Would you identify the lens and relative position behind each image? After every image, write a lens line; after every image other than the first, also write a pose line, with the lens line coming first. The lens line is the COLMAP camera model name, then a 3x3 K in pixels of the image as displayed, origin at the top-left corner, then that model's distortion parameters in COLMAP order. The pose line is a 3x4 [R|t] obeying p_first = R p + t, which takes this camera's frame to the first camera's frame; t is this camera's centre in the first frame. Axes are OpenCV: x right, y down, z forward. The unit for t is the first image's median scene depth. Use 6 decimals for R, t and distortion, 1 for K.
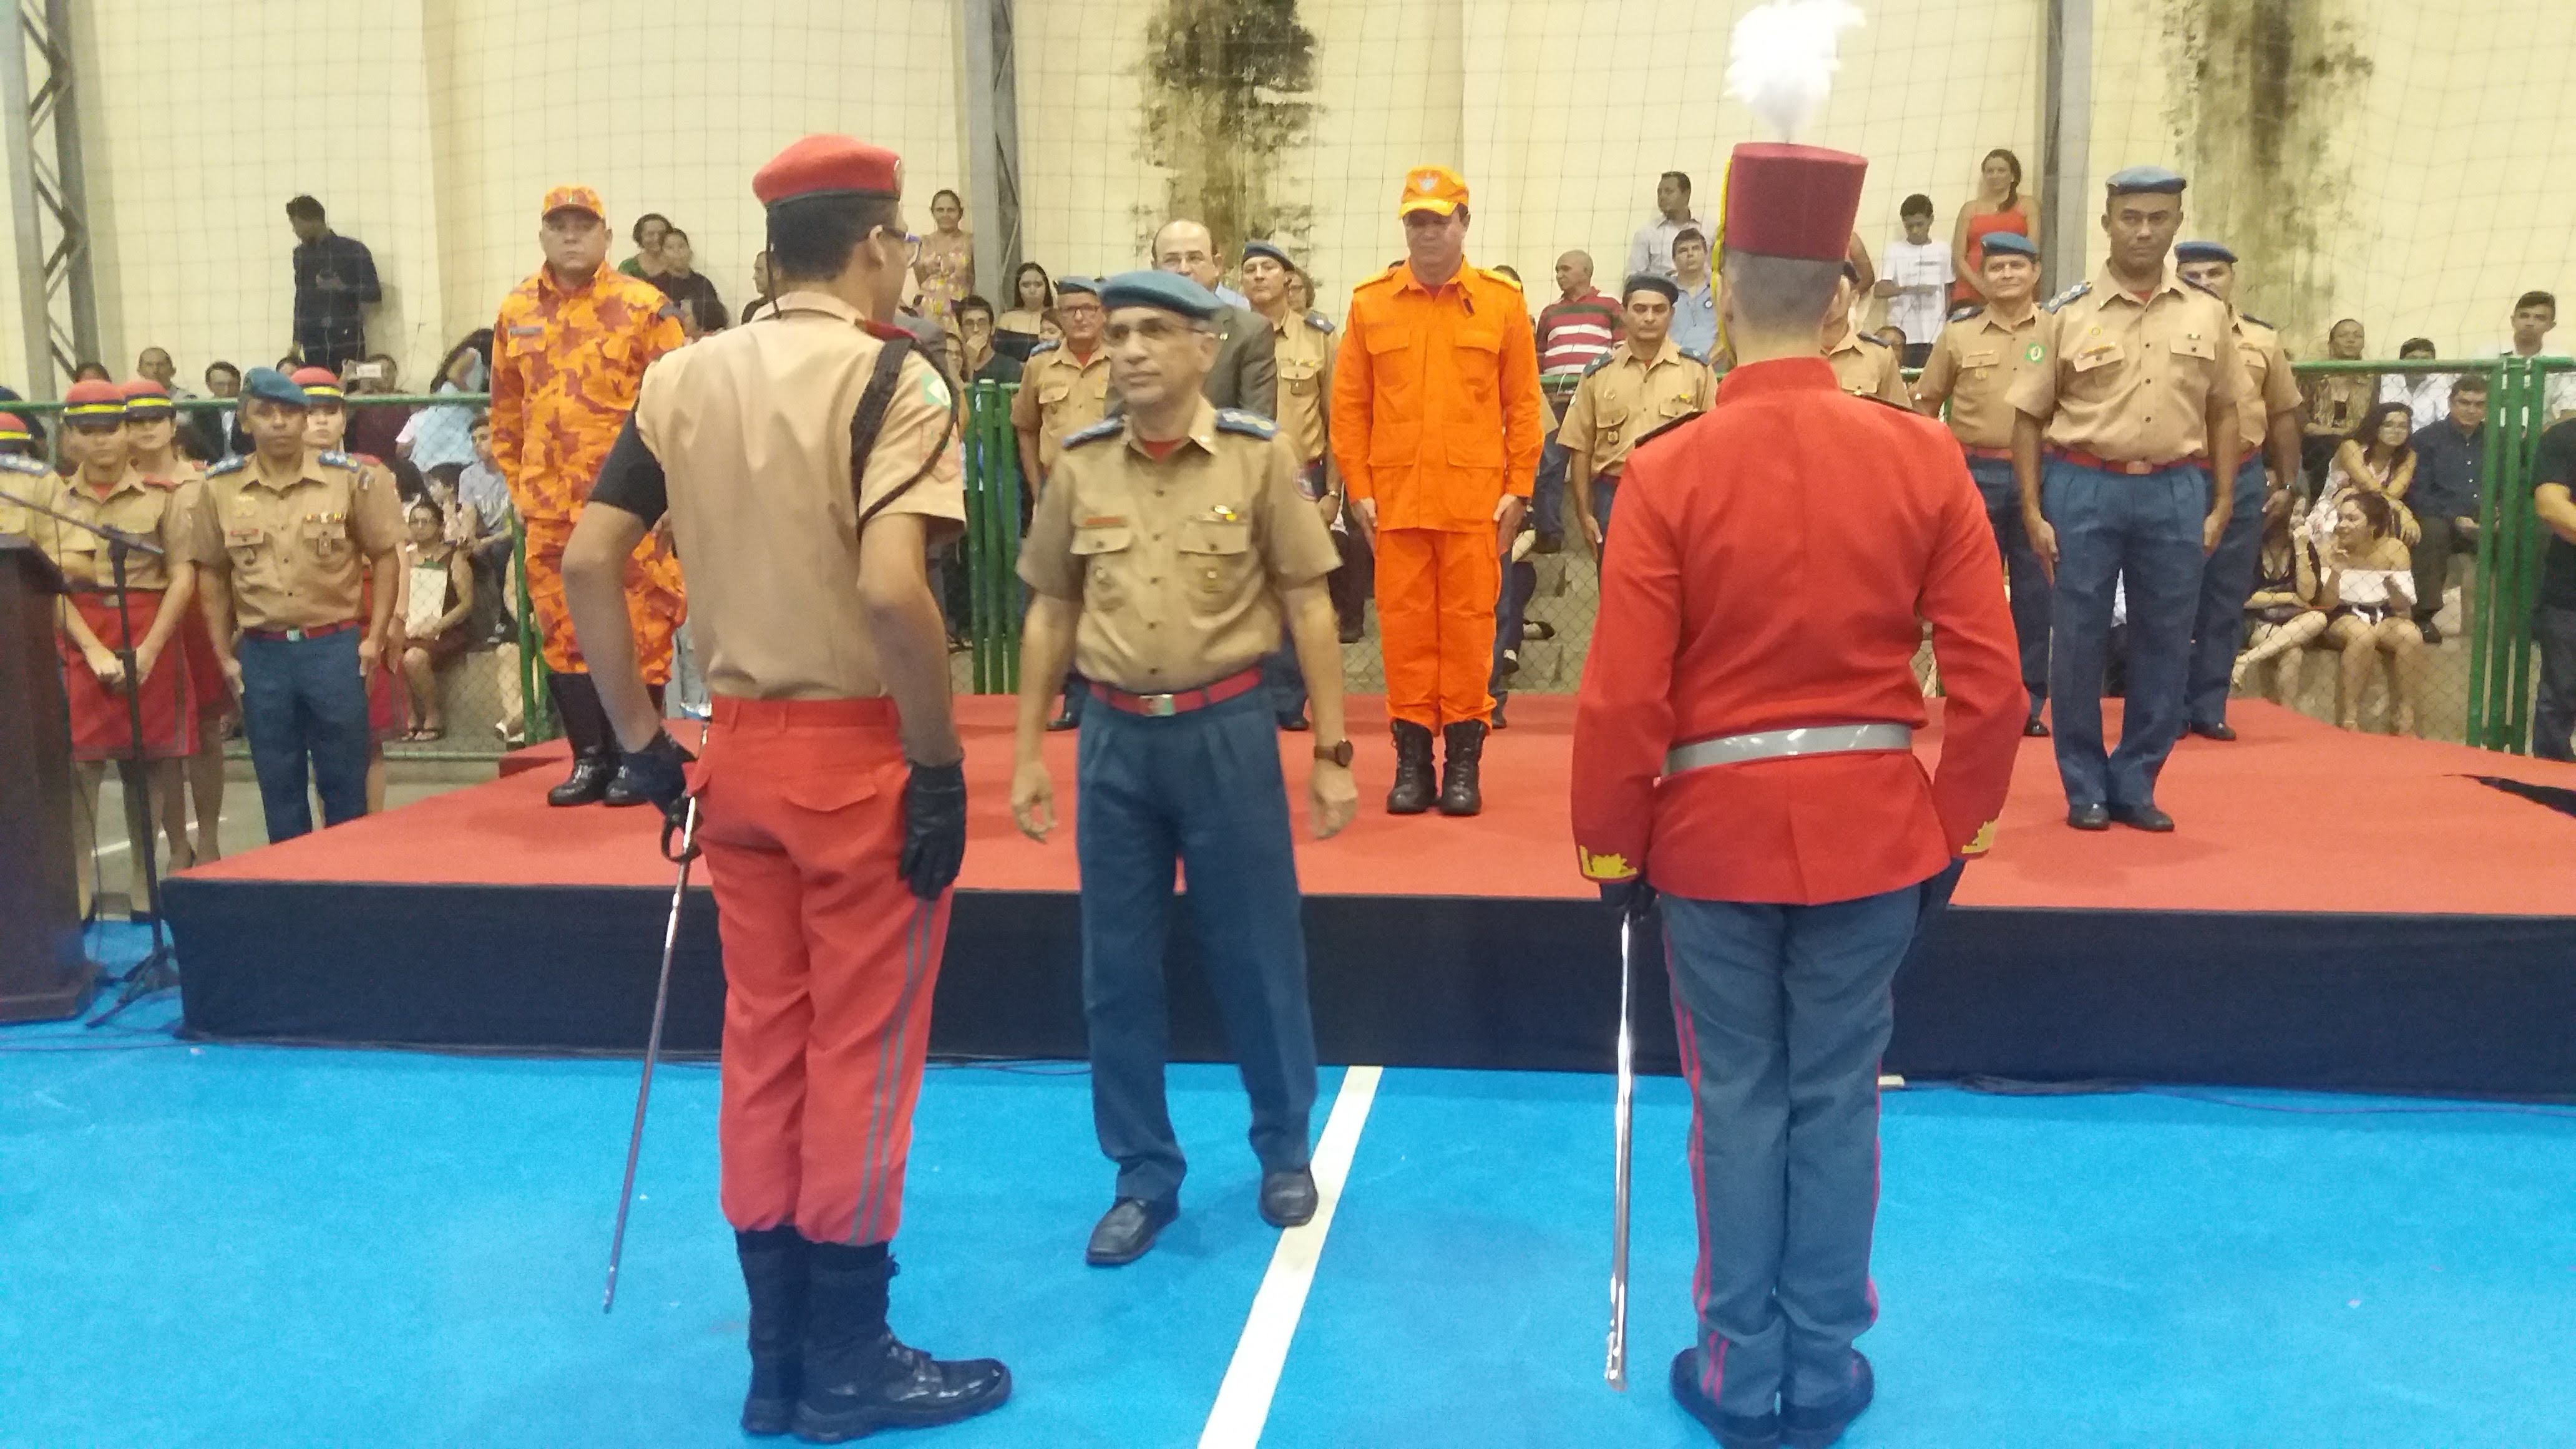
lens RADIAL K [[2141.1, 0, 1327.7], [0, 2141.1, 734.4], [0, 0, 1]] dist [0.134106, -0.268389]
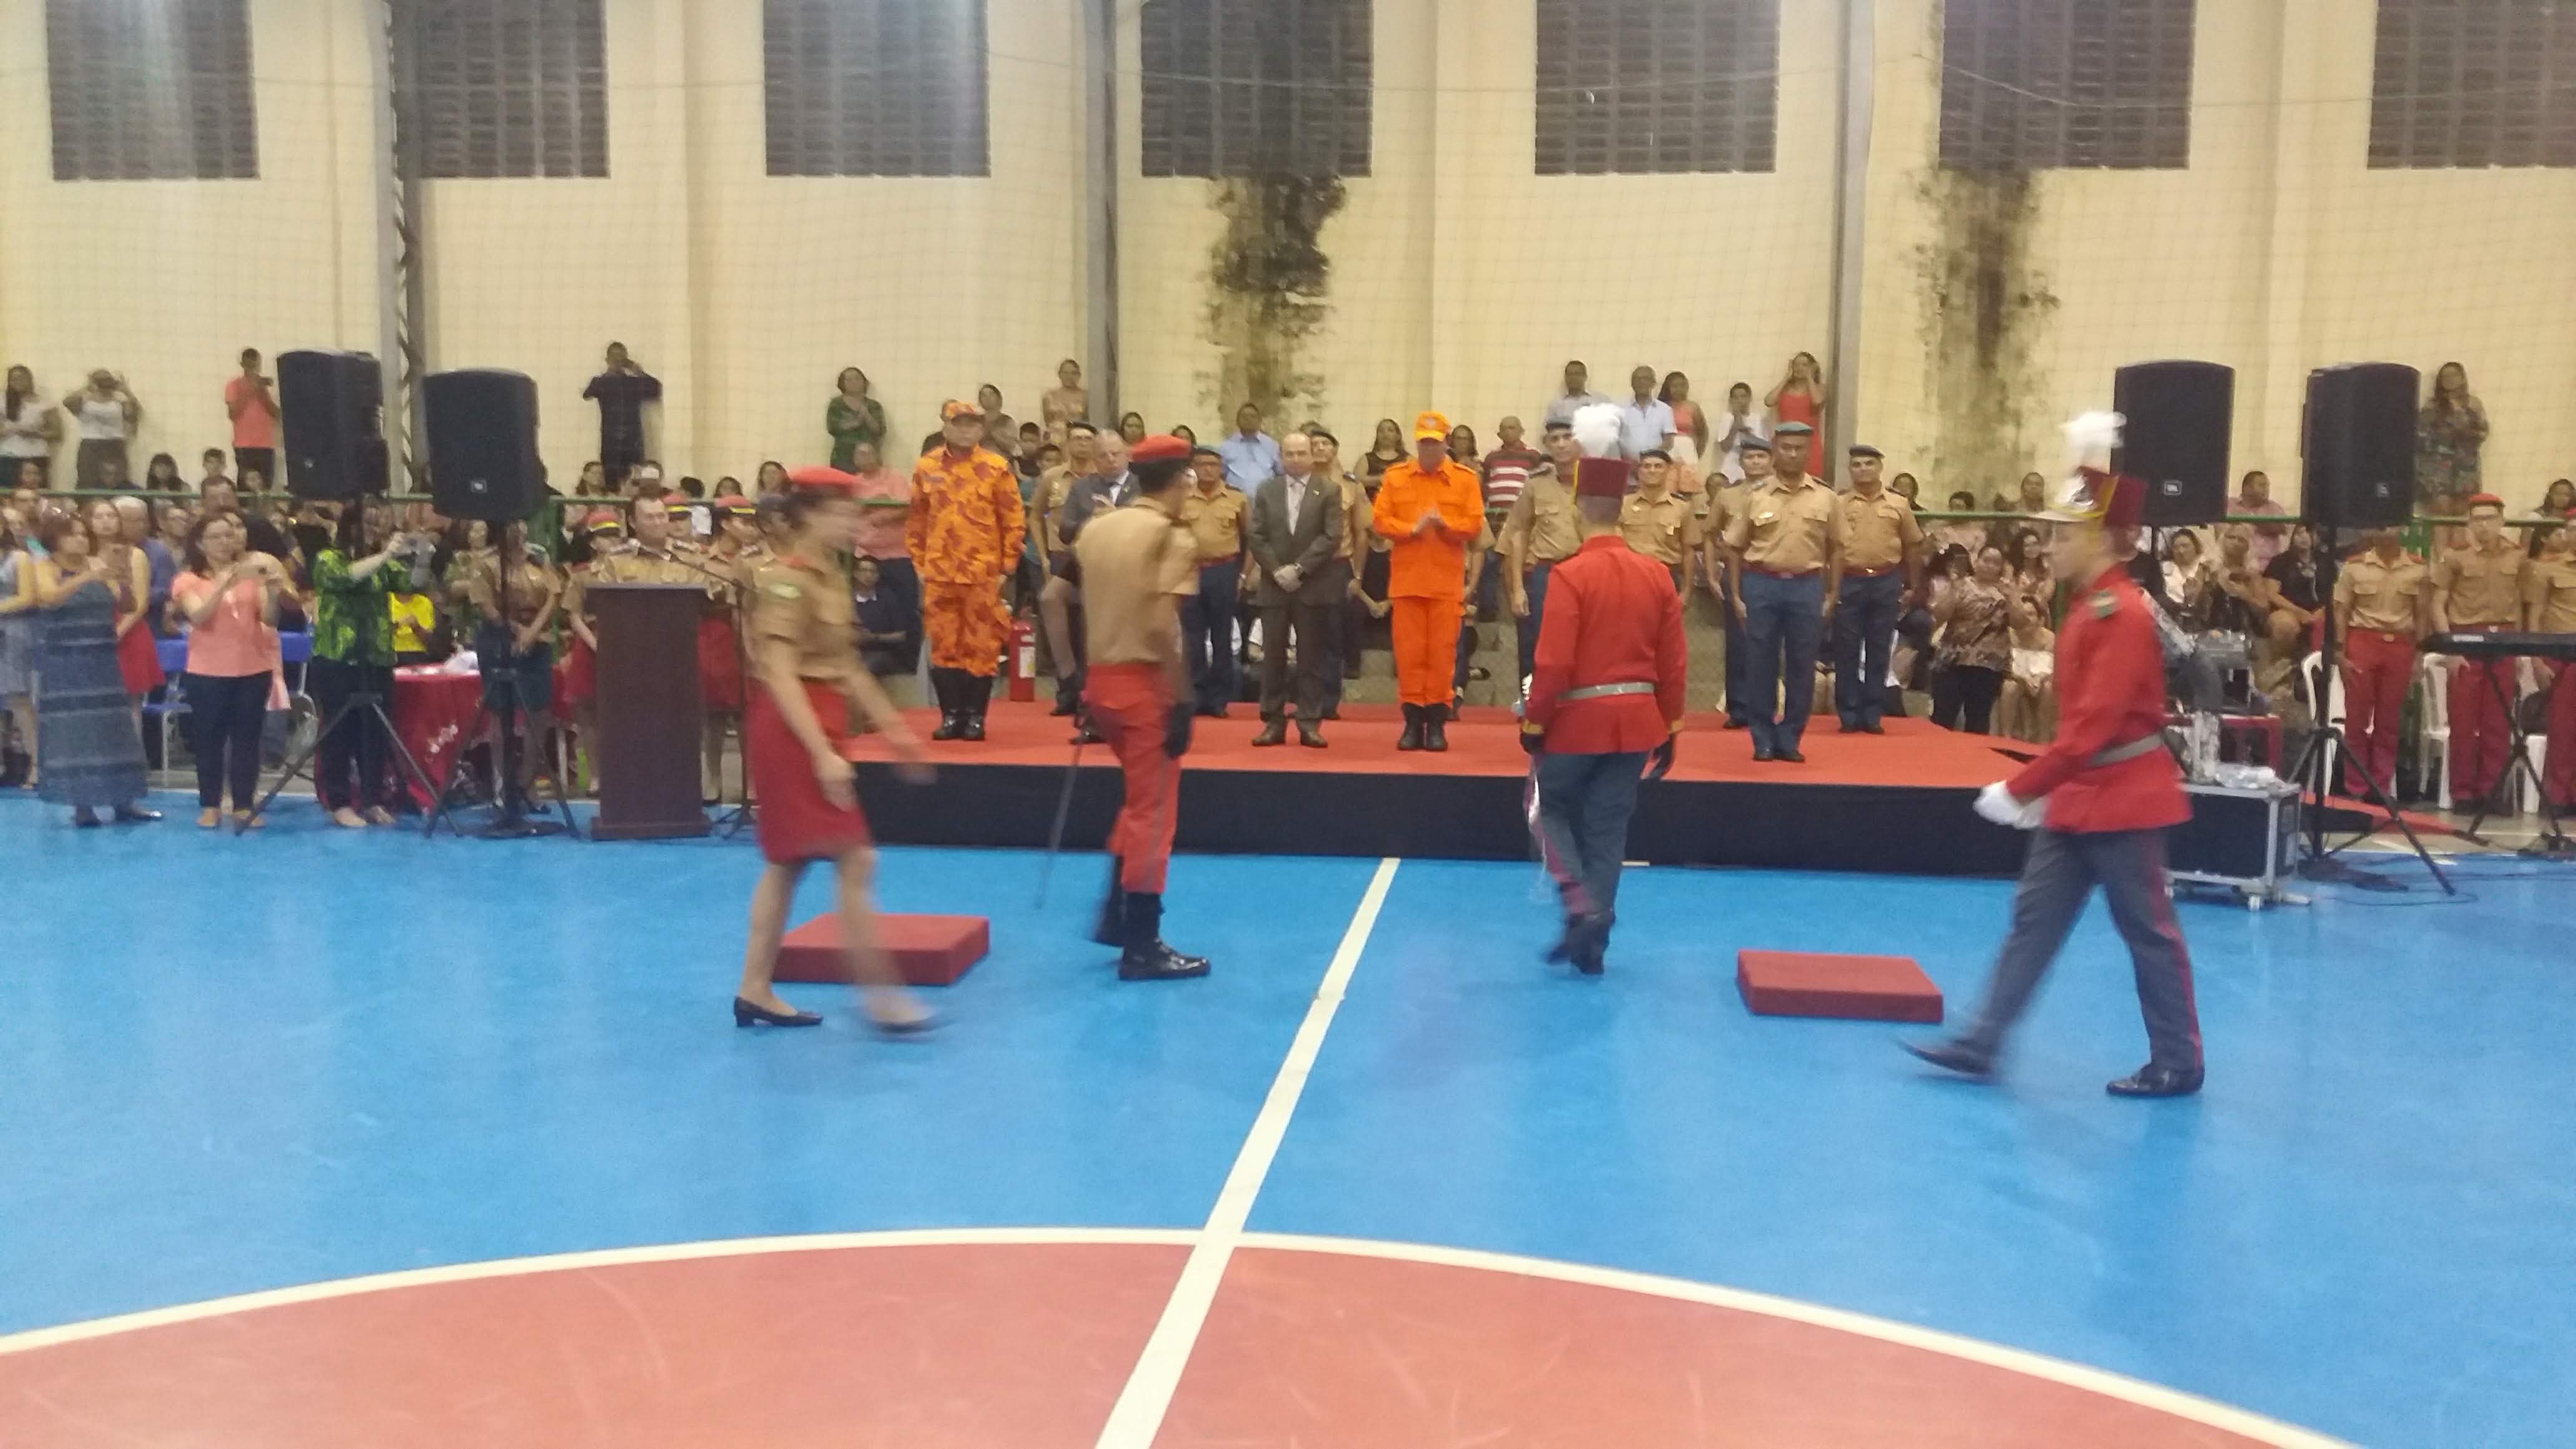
lens RADIAL K [[2162.9, 0, 1331.6], [0, 2162.9, 717.6], [0, 0, 1]] dist [0.139025, -0.291927]
pose [[0.999337, 0.021178, 0.029612, -0.067063], [-0.019749, 0.998665, -0.047731, 0.078449], [-0.030583, 0.047114, 0.998421, -0.688531]]
